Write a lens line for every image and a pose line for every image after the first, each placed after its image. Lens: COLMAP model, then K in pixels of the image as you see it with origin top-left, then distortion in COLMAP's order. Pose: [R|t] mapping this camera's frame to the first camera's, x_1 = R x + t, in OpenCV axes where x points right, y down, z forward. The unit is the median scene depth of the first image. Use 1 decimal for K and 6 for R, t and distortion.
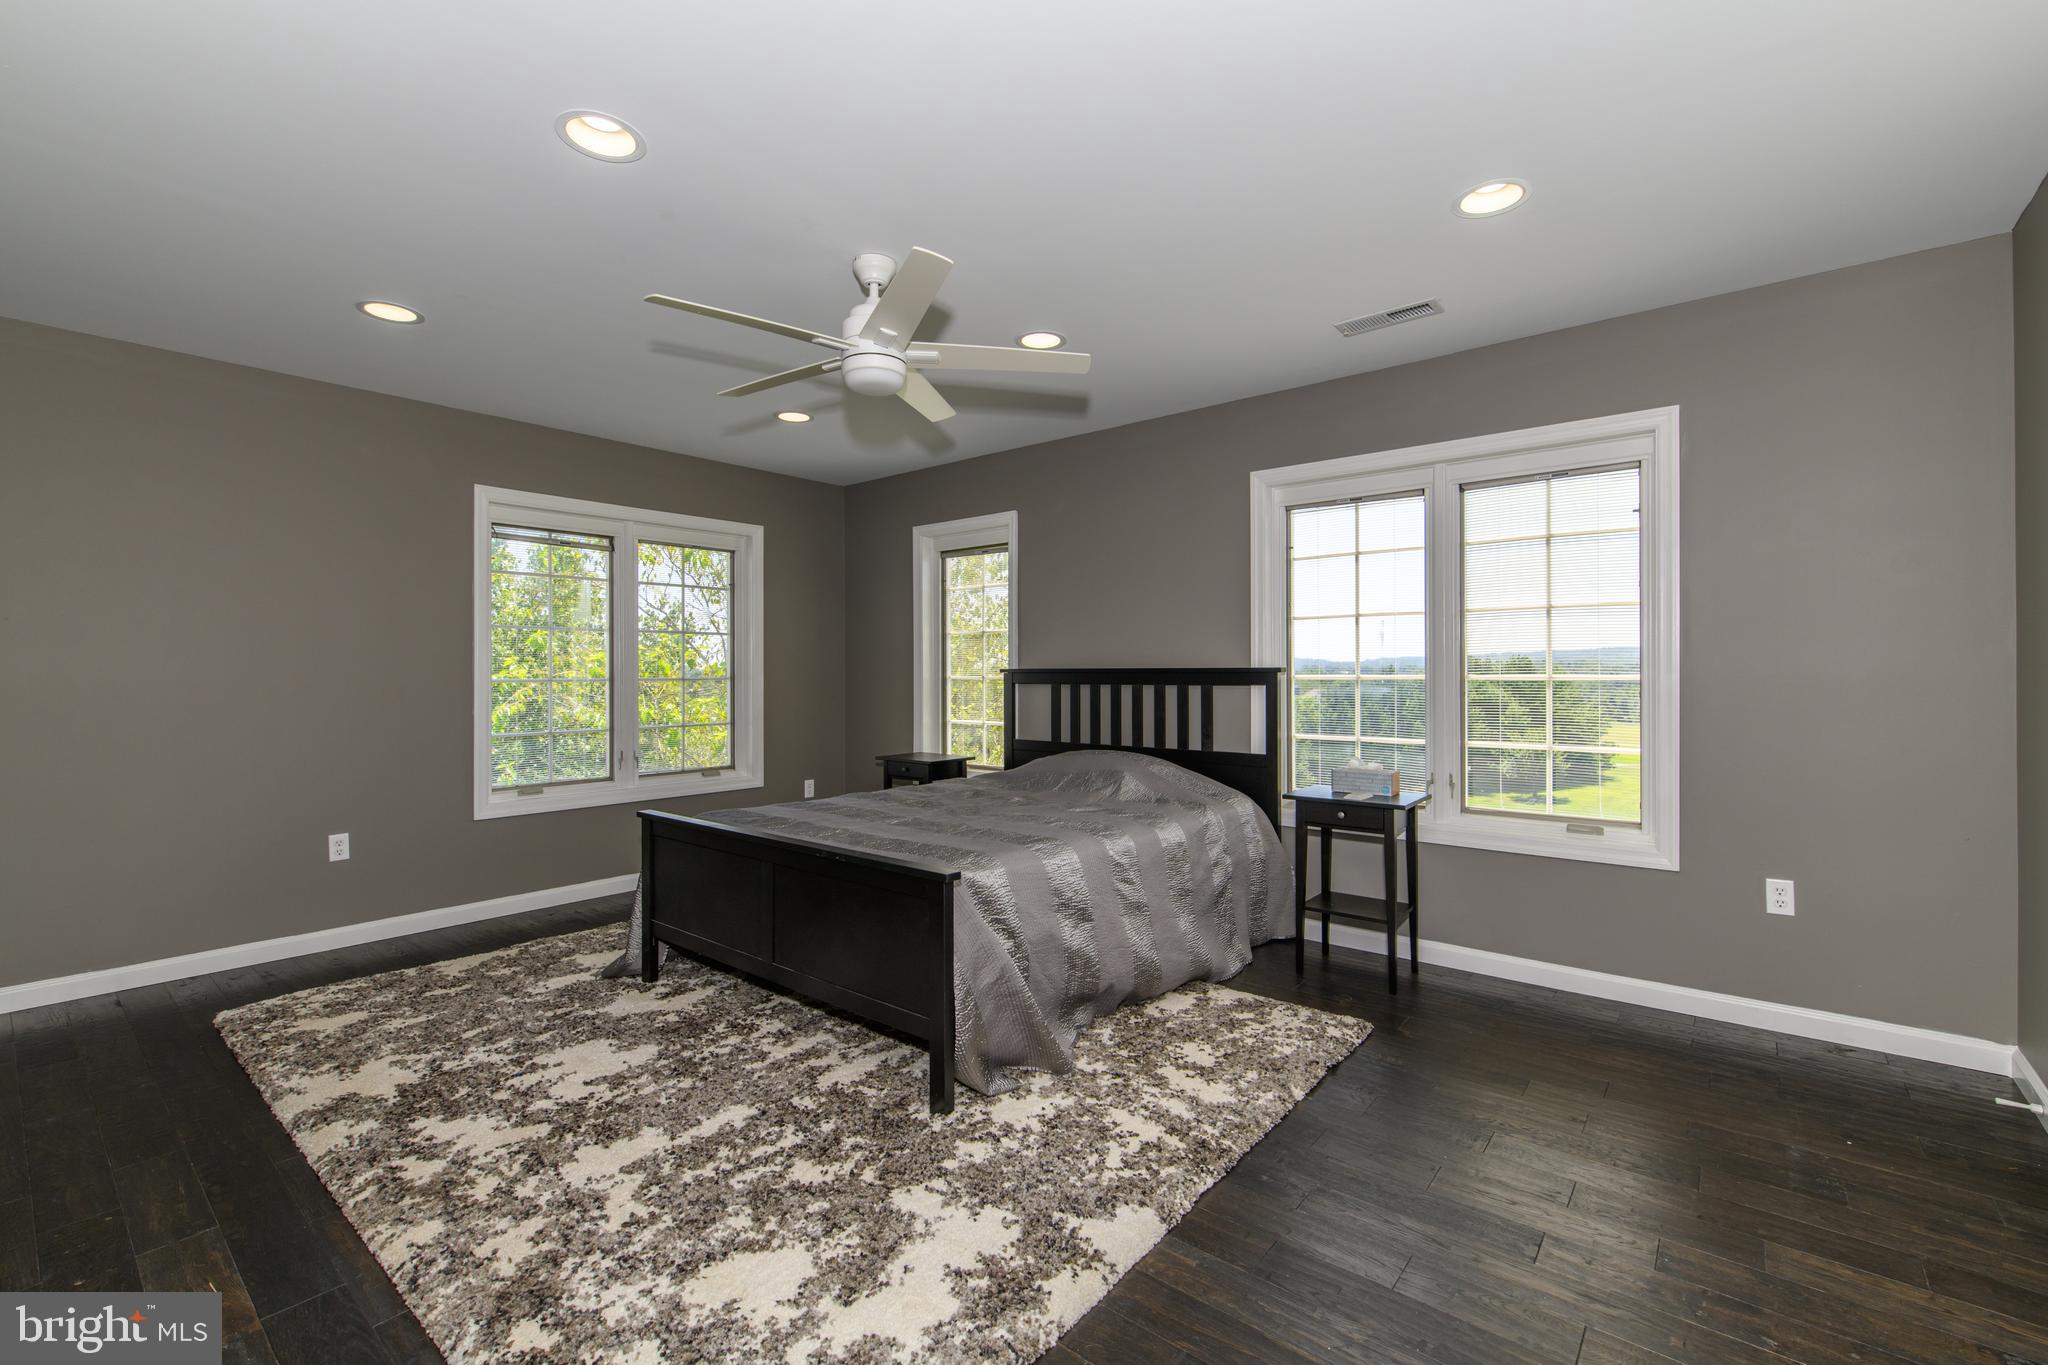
lens RADIAL K [[872.1, 0, 1025.2], [0, 872.1, 680.2], [0, 0, 1]] dist [0.004093, -0.000487]
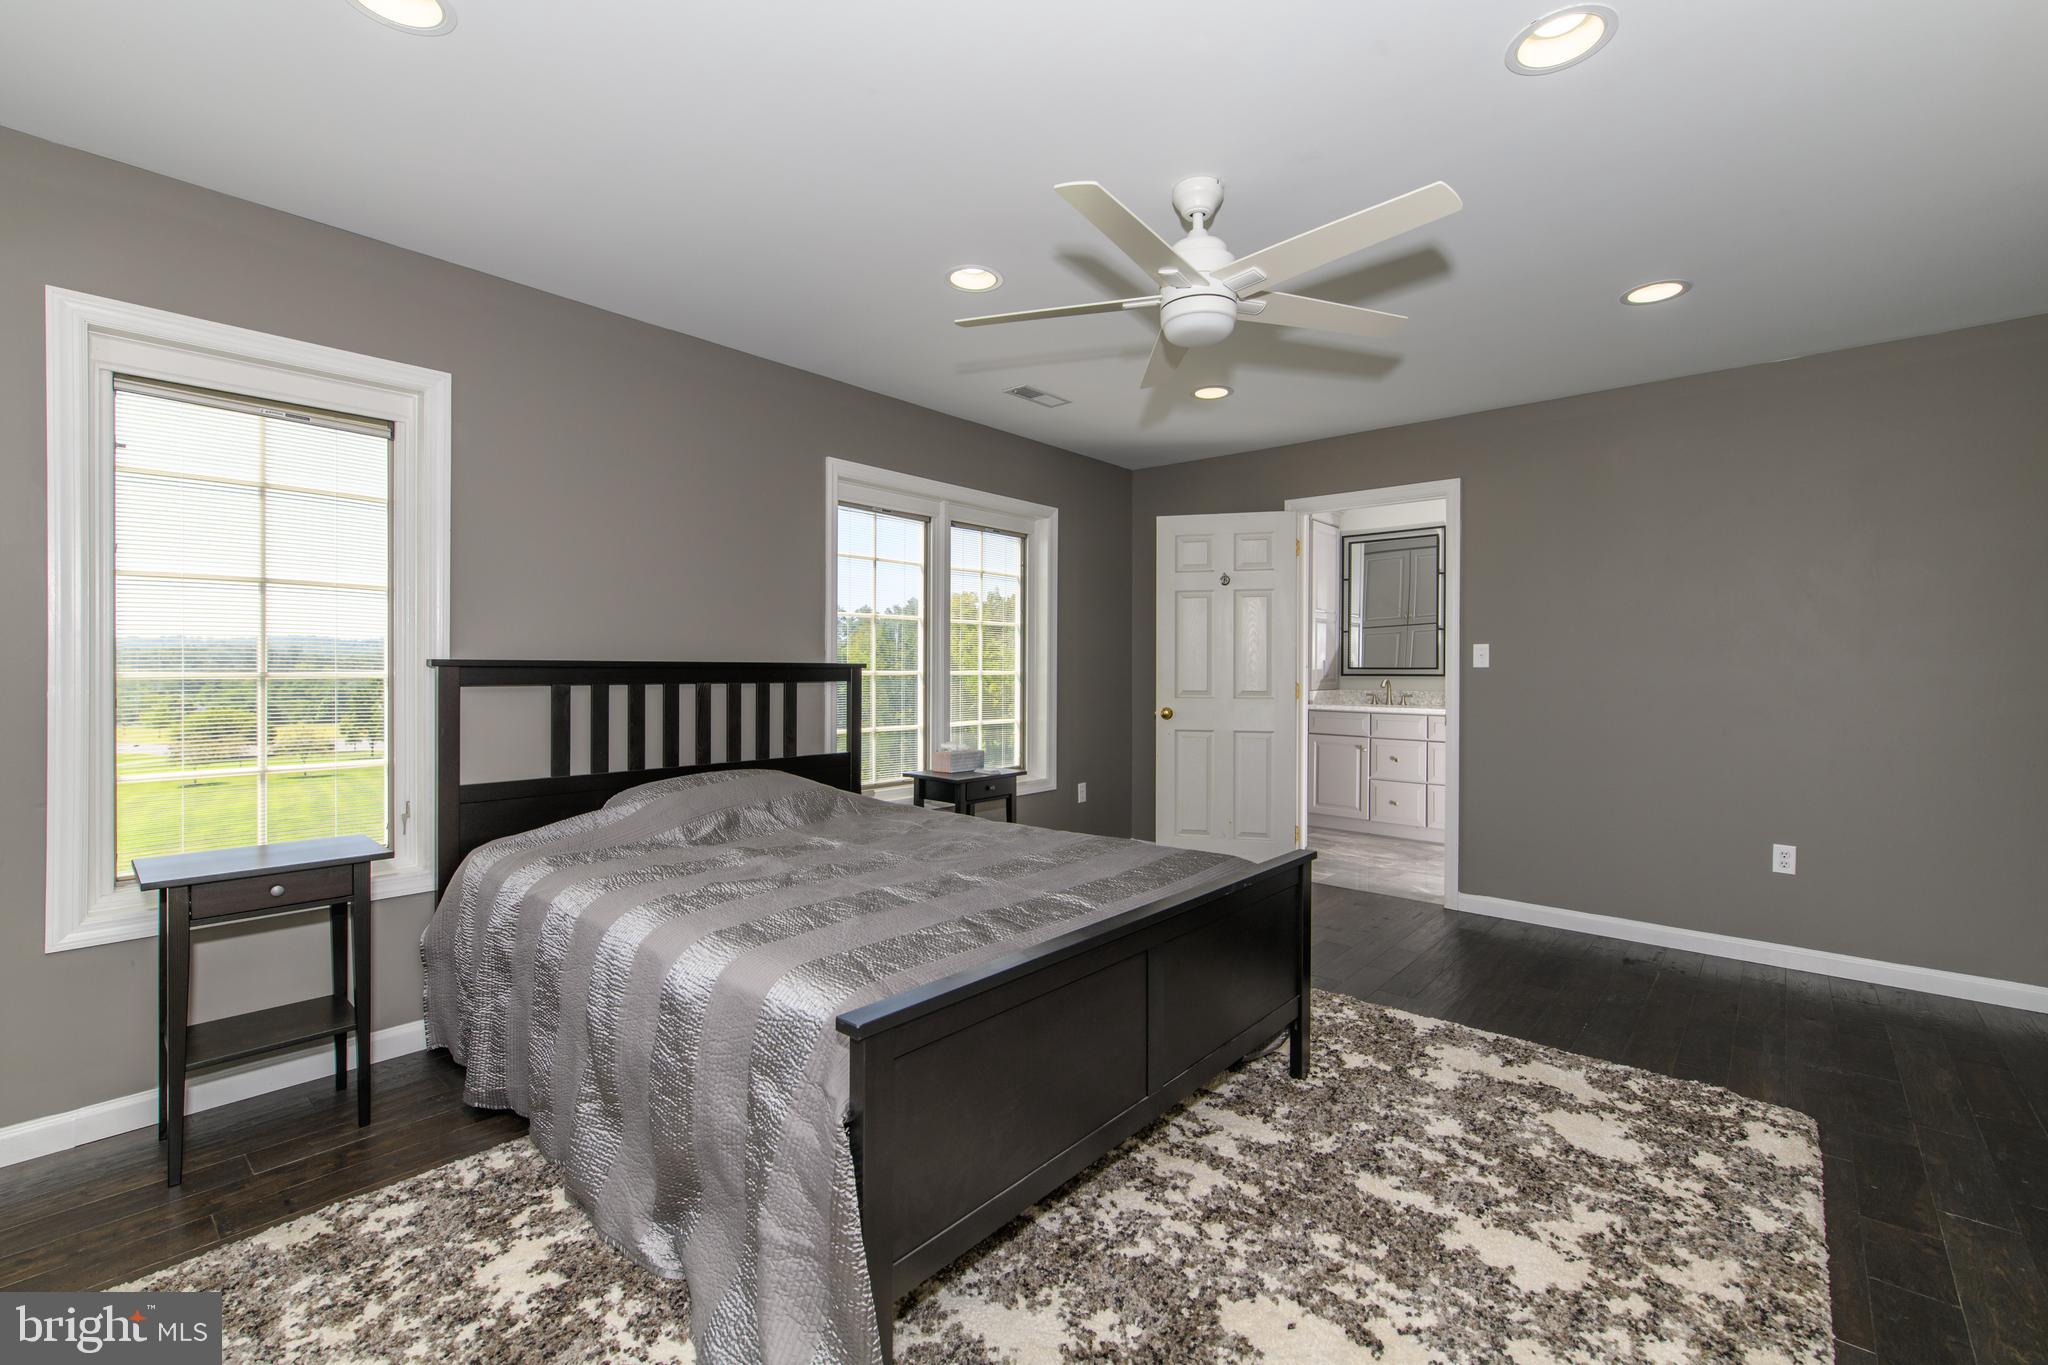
lens RADIAL K [[872.1, 0, 1025.3], [0, 872.1, 673.5], [0, 0, 1]] dist [0.004093, -0.000487]
pose [[0.025606, -0.005871, 0.999655, -0.946883], [0.001088, 0.999982, 0.005845, -0.010984], [-0.999672, 0.000938, 0.025612, 1.045097]]
